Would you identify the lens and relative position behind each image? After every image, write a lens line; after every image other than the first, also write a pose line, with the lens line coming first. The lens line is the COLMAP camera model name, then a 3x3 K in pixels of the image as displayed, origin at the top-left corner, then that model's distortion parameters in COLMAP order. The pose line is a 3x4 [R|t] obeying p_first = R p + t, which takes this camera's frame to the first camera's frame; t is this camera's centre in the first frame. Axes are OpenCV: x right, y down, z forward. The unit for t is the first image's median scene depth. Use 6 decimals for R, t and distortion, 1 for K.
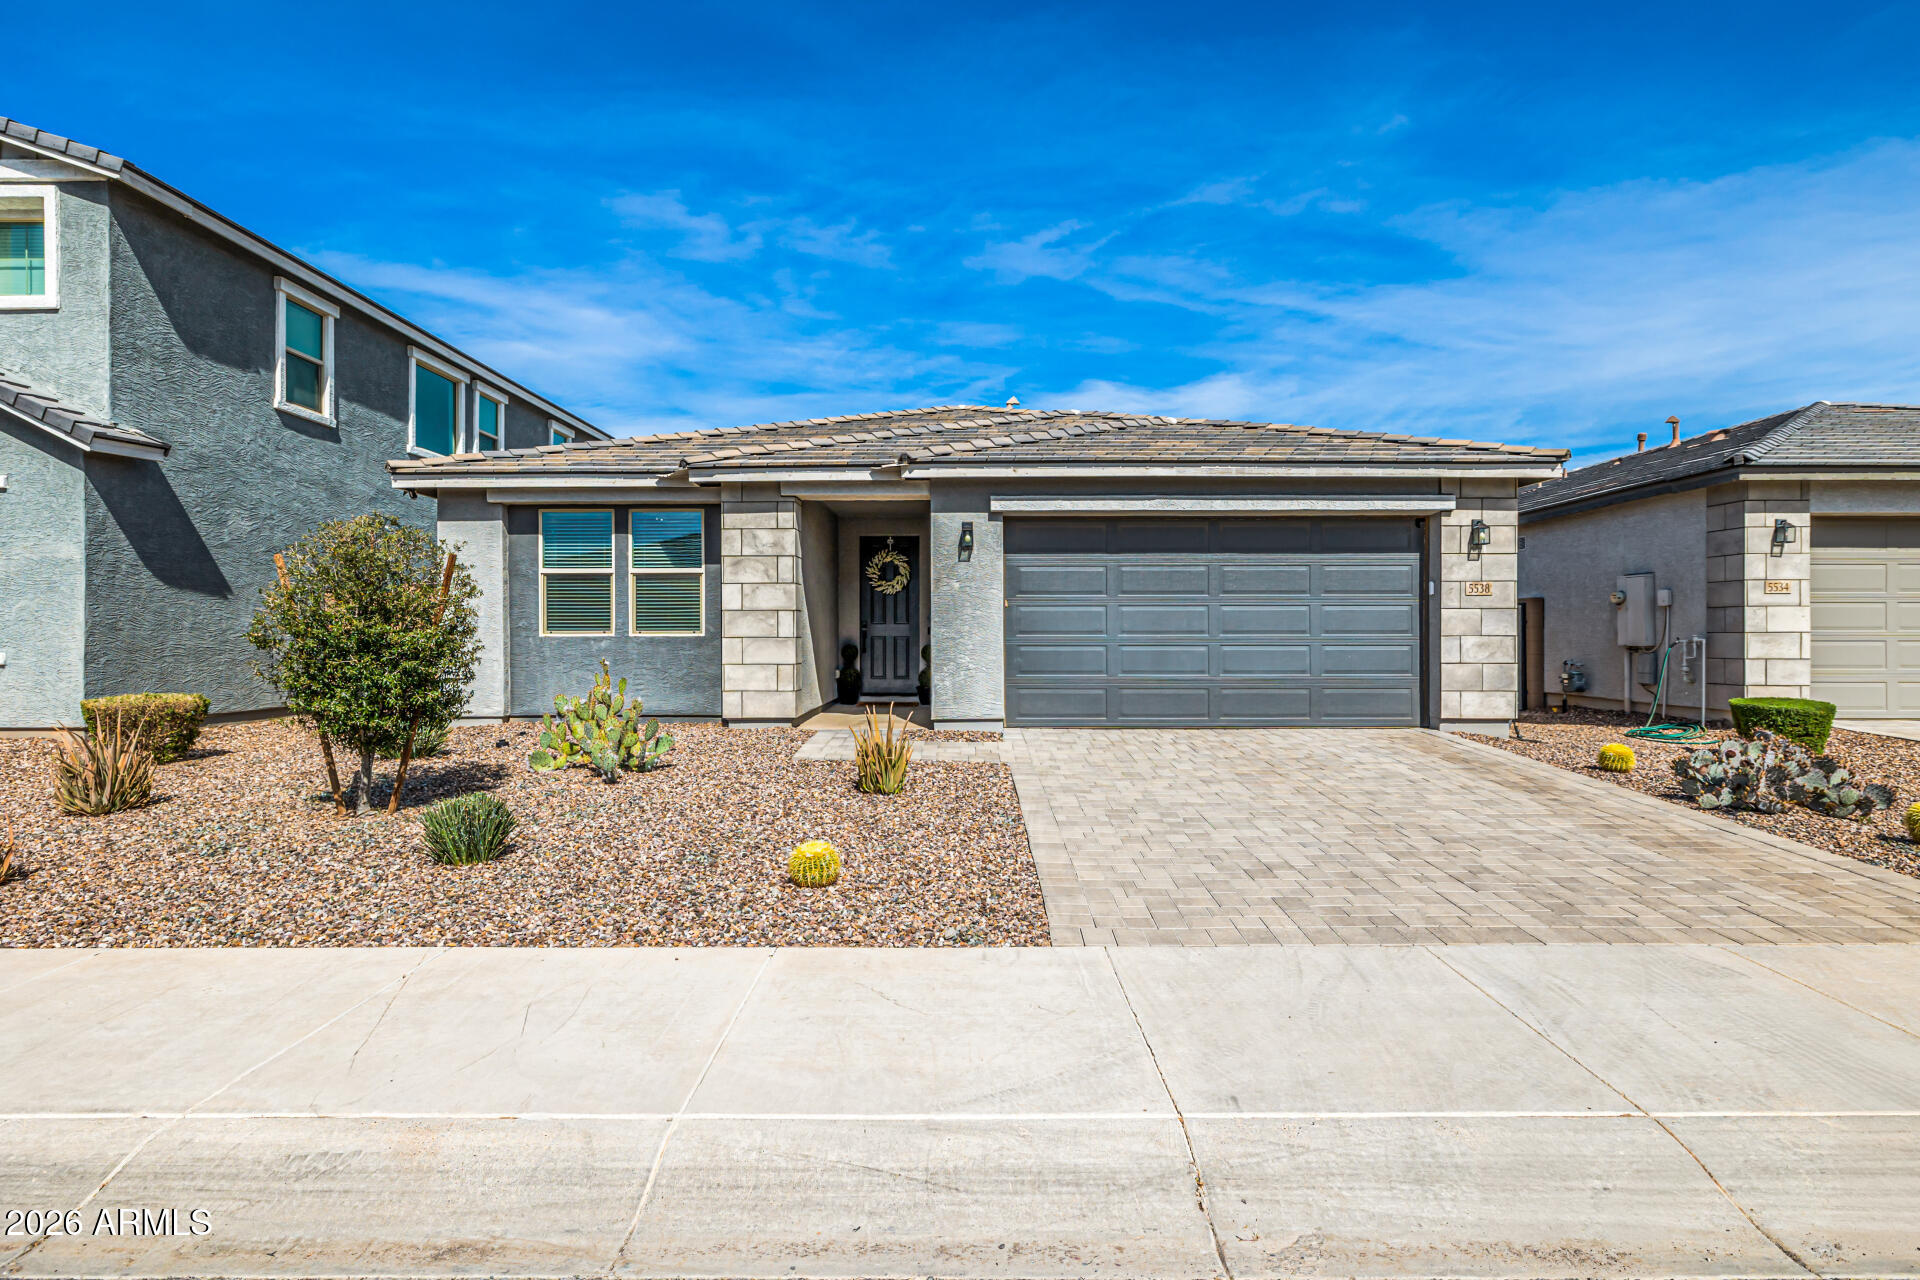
lens RADIAL K [[998.4, 0, 970.6], [0, 998.4, 642.8], [0, 0, 1]] dist [-0.002625, 0.000855]
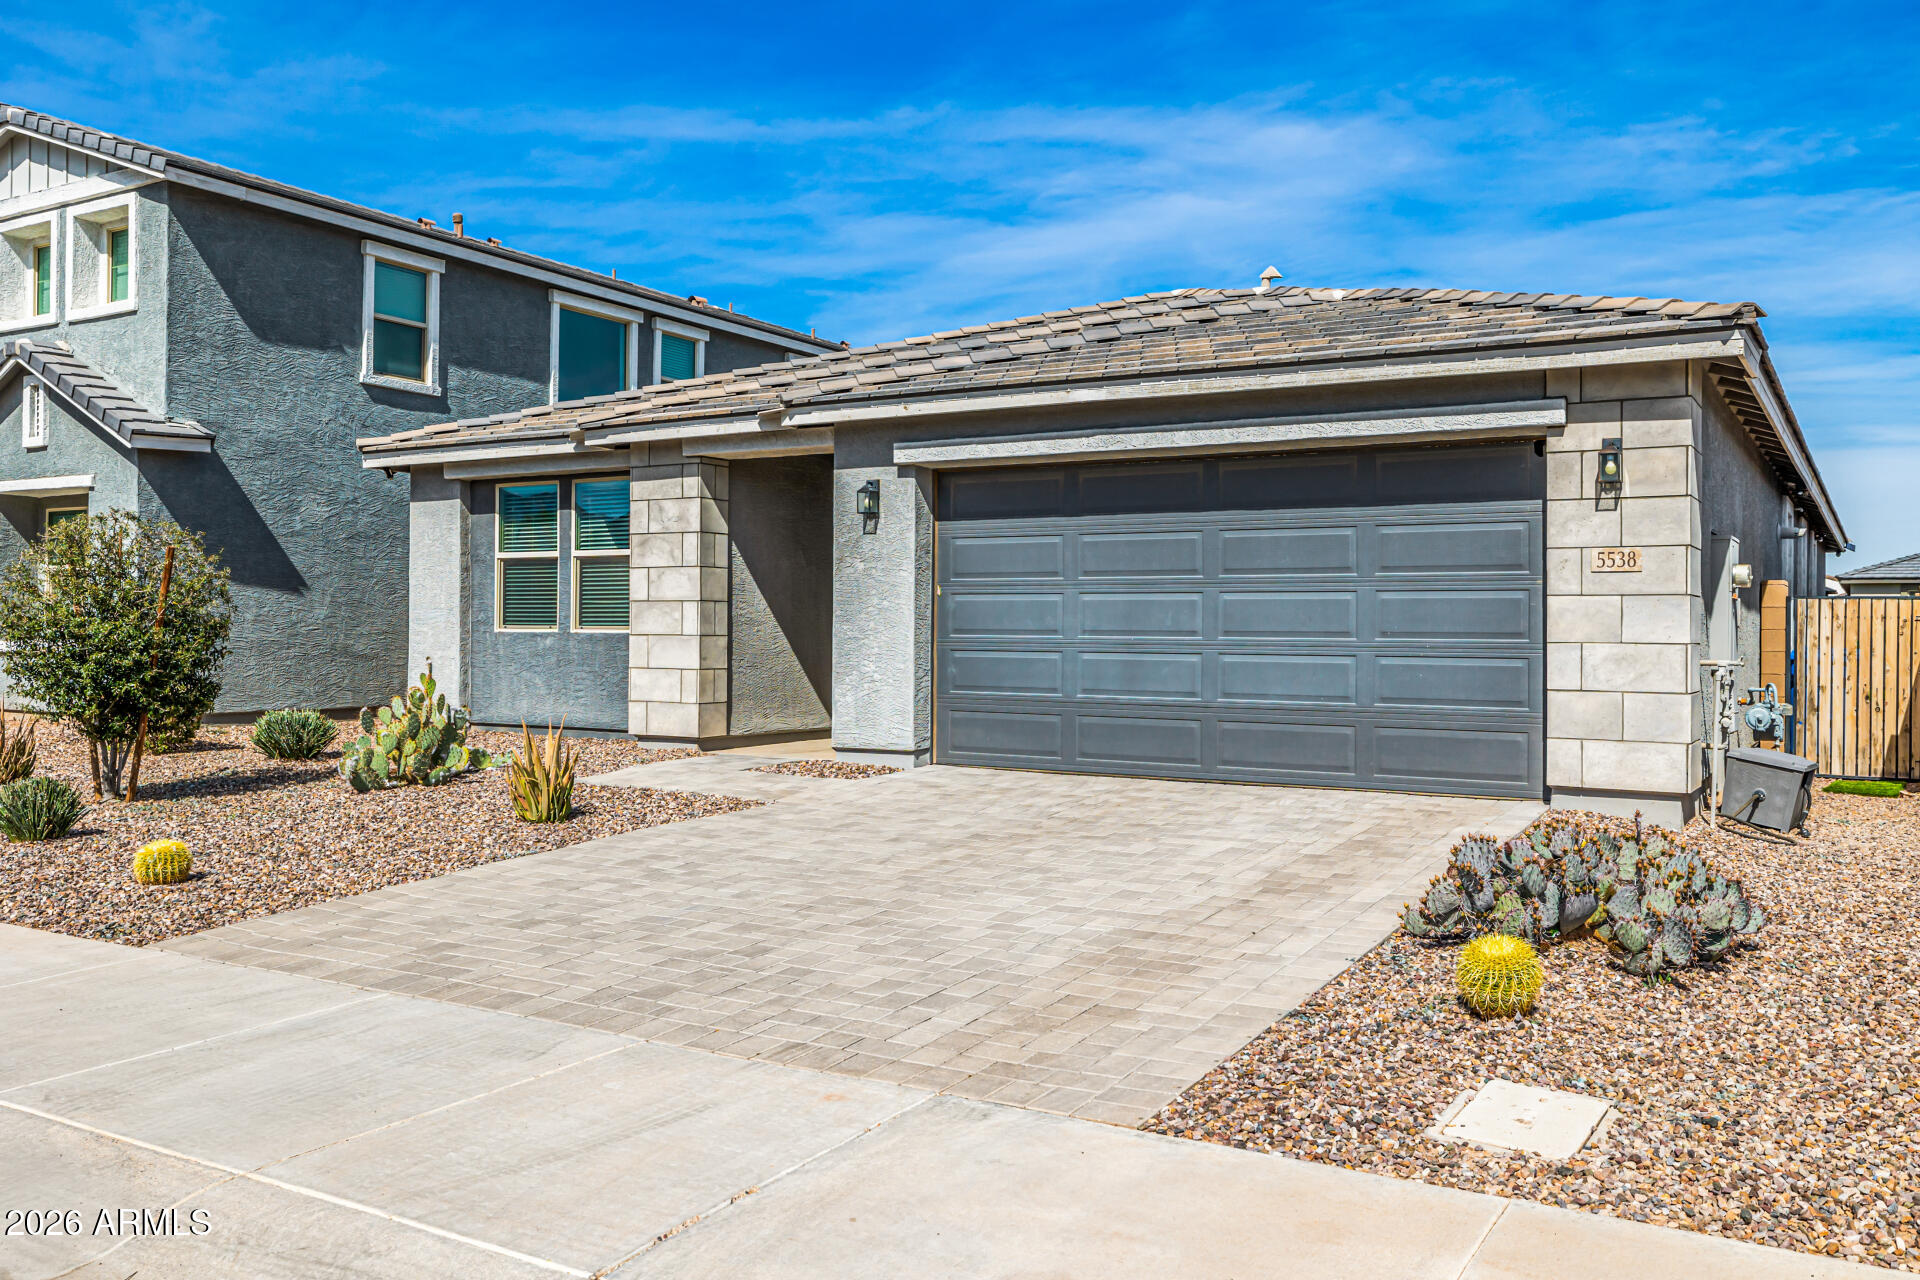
lens RADIAL K [[1595.5, 0, 954.1], [0, 1595.5, 631.3], [0, 0, 1]] dist [0.010012, -0.013905]
pose [[0.854534, 0.007716, -0.519338, 0.640273], [-0.013969, 0.999869, -0.008130, -0.001206], [0.519207, 0.014202, 0.854530, 0.029008]]
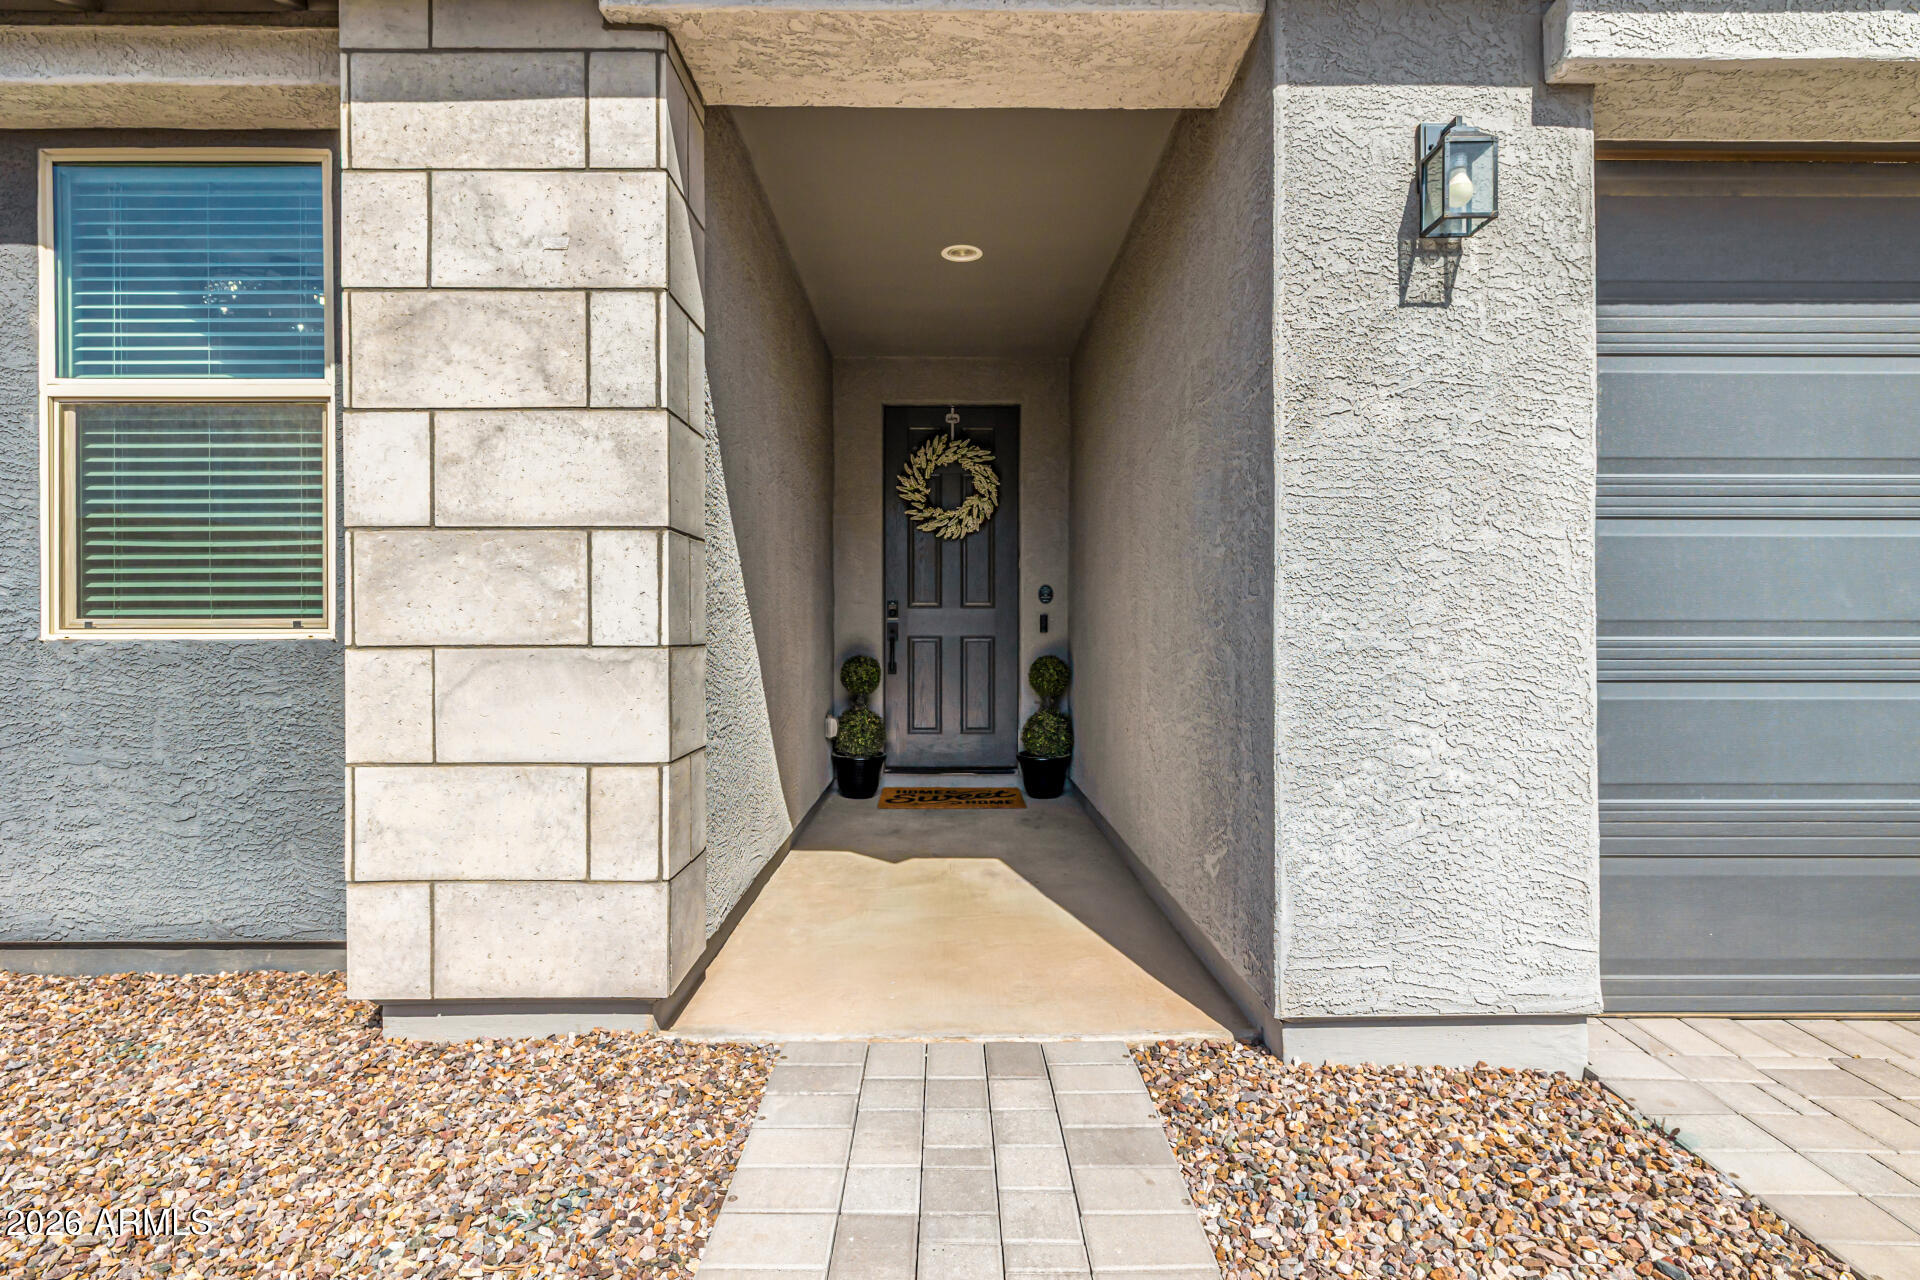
lens RADIAL K [[998.4, 0, 959.5], [0, 998.4, 637.9], [0, 0, 1]] dist [-0.002625, 0.000855]
pose [[0.999966, 0.000910, 0.008160, -0.108692], [-0.000904, 0.999999, -0.000708, -0.007350], [-0.008161, 0.000701, 0.999966, 0.759831]]
